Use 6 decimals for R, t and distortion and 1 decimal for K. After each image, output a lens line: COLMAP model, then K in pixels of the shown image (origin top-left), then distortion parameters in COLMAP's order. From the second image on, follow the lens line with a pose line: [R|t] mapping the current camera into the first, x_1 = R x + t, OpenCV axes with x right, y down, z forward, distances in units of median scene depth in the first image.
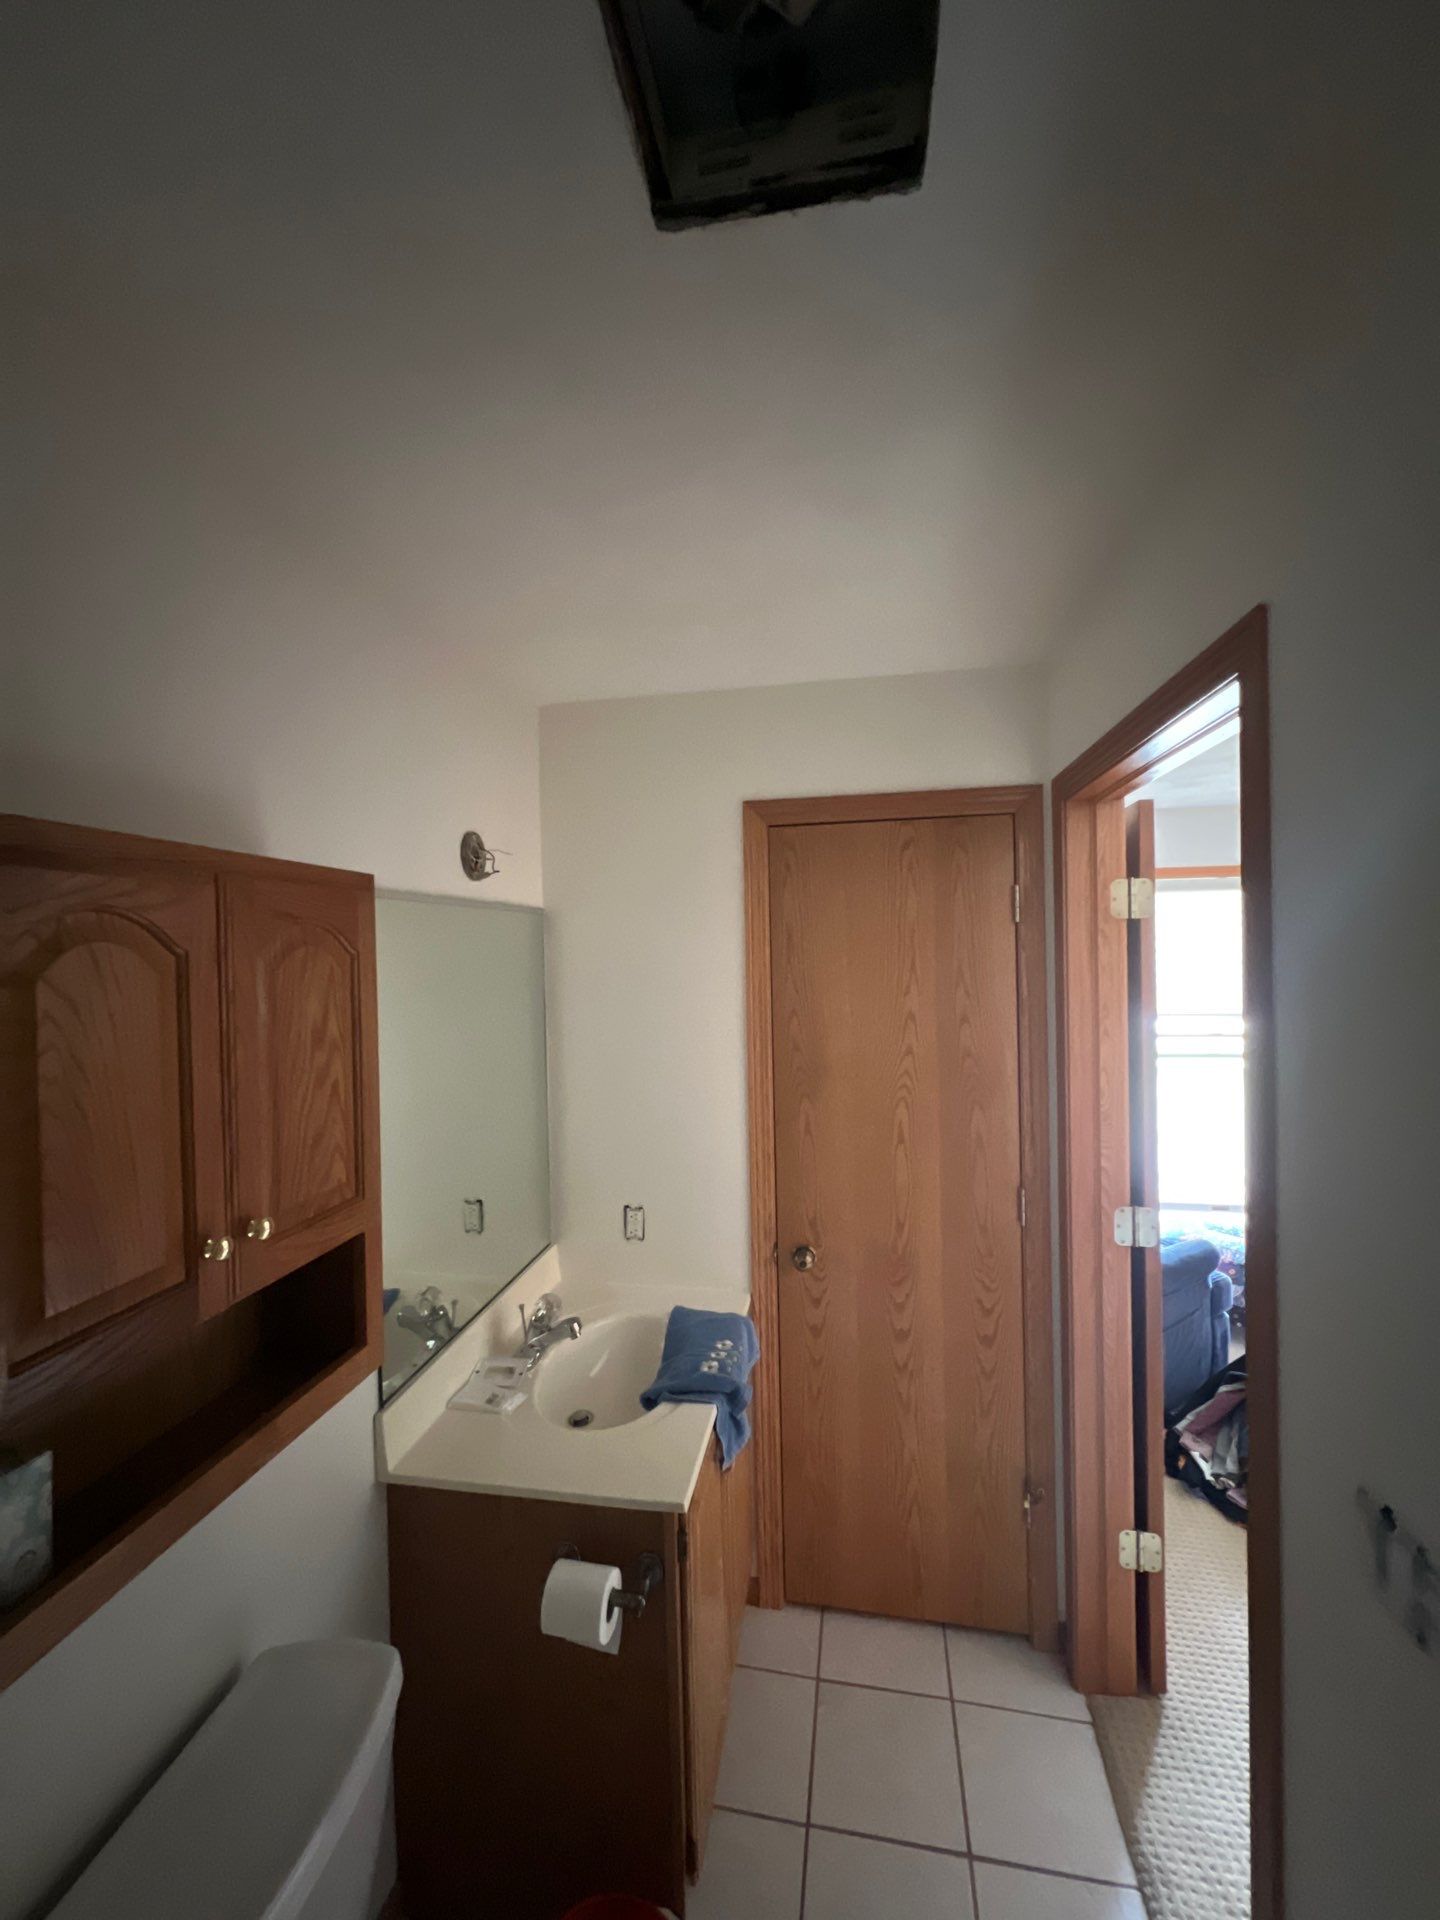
lens RADIAL K [[763.4, 0, 718.9], [0, 763.4, 949.2], [0, 0, 1]] dist [-0.012323, 0.001330]
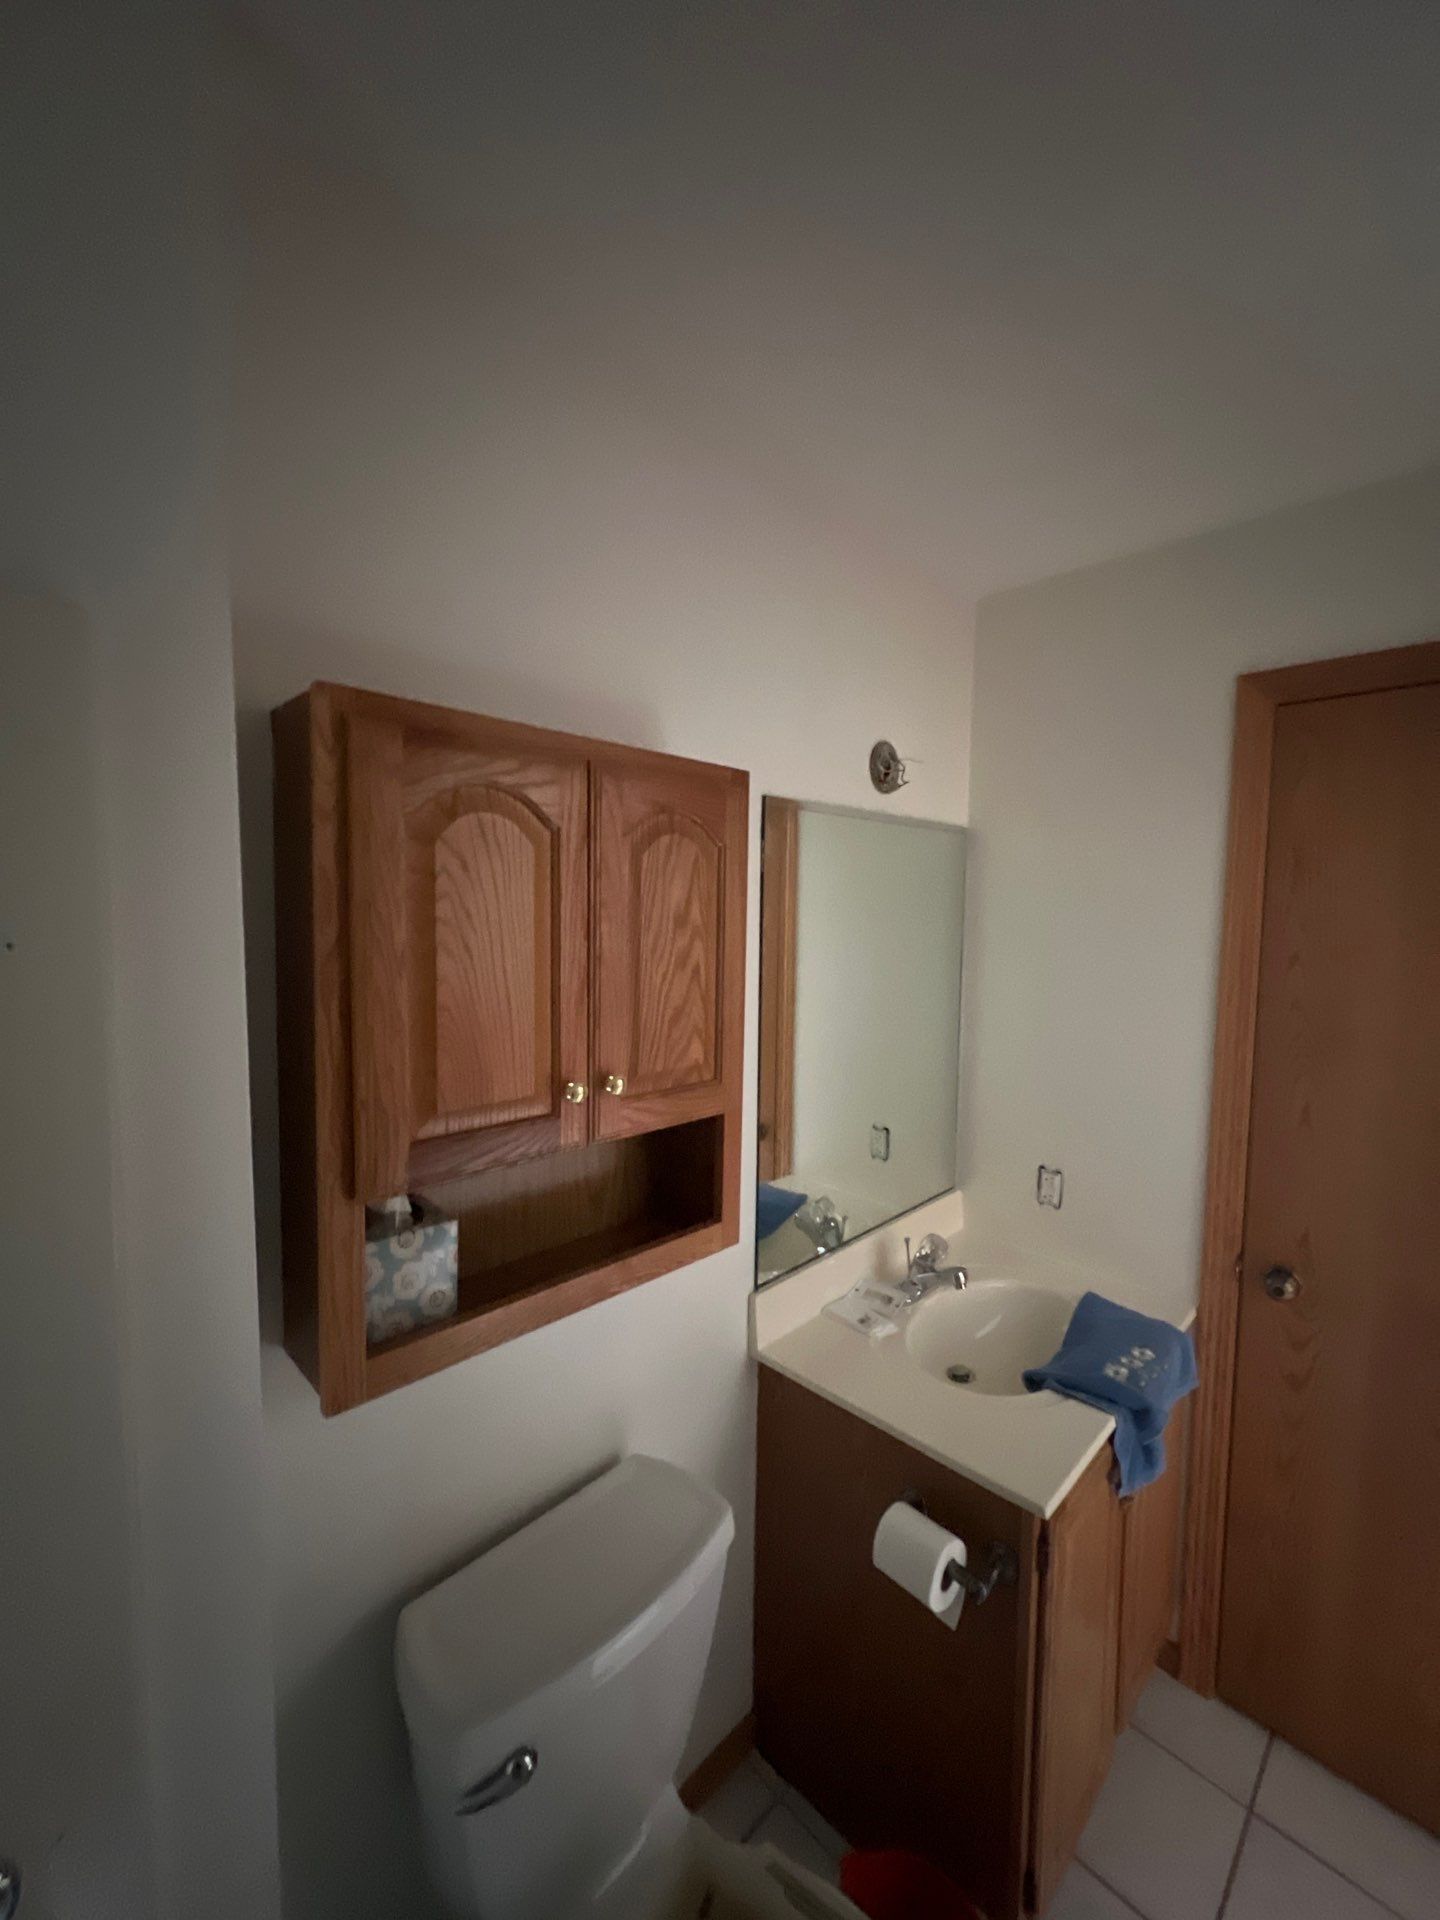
lens RADIAL K [[763.4, 0, 721.6], [0, 763.4, 958.0], [0, 0, 1]] dist [-0.012323, 0.001330]
pose [[0.817169, 0.065812, -0.572629, 0.074284], [-0.027265, 0.996762, 0.075649, 0.049318], [0.575753, -0.046206, 0.816317, 0.098061]]
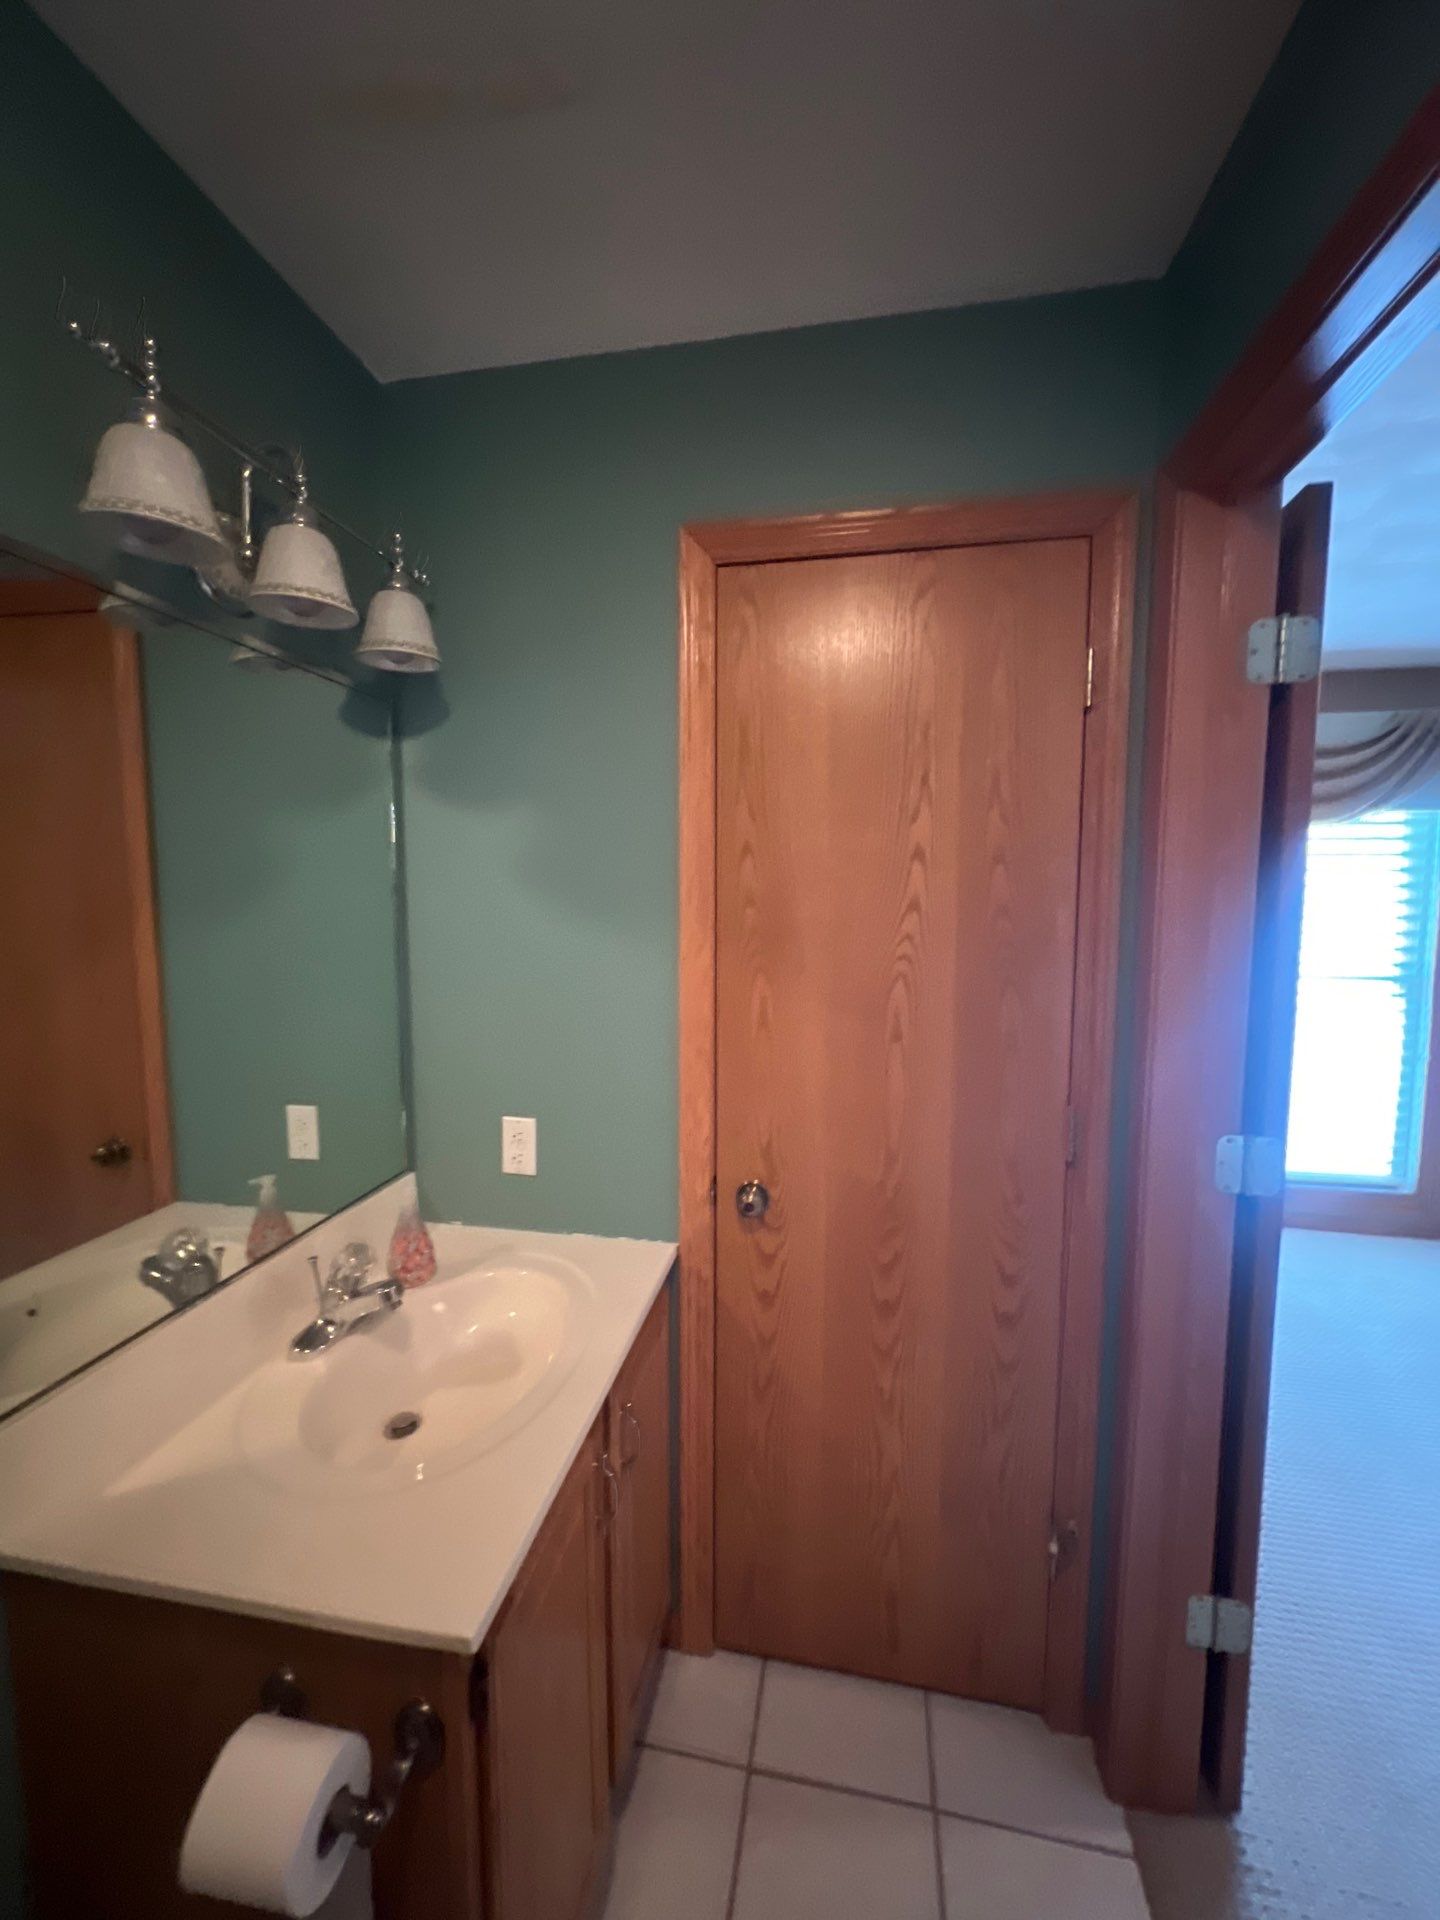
lens RADIAL K [[763.4, 0, 715.0], [0, 763.4, 954.1], [0, 0, 1]] dist [-0.012323, 0.001330]
pose [[0.999693, 0.024700, -0.001899, 0.083490], [-0.024497, 0.997062, 0.072577, 0.146159], [0.003686, -0.072508, 0.997361, 0.355331]]
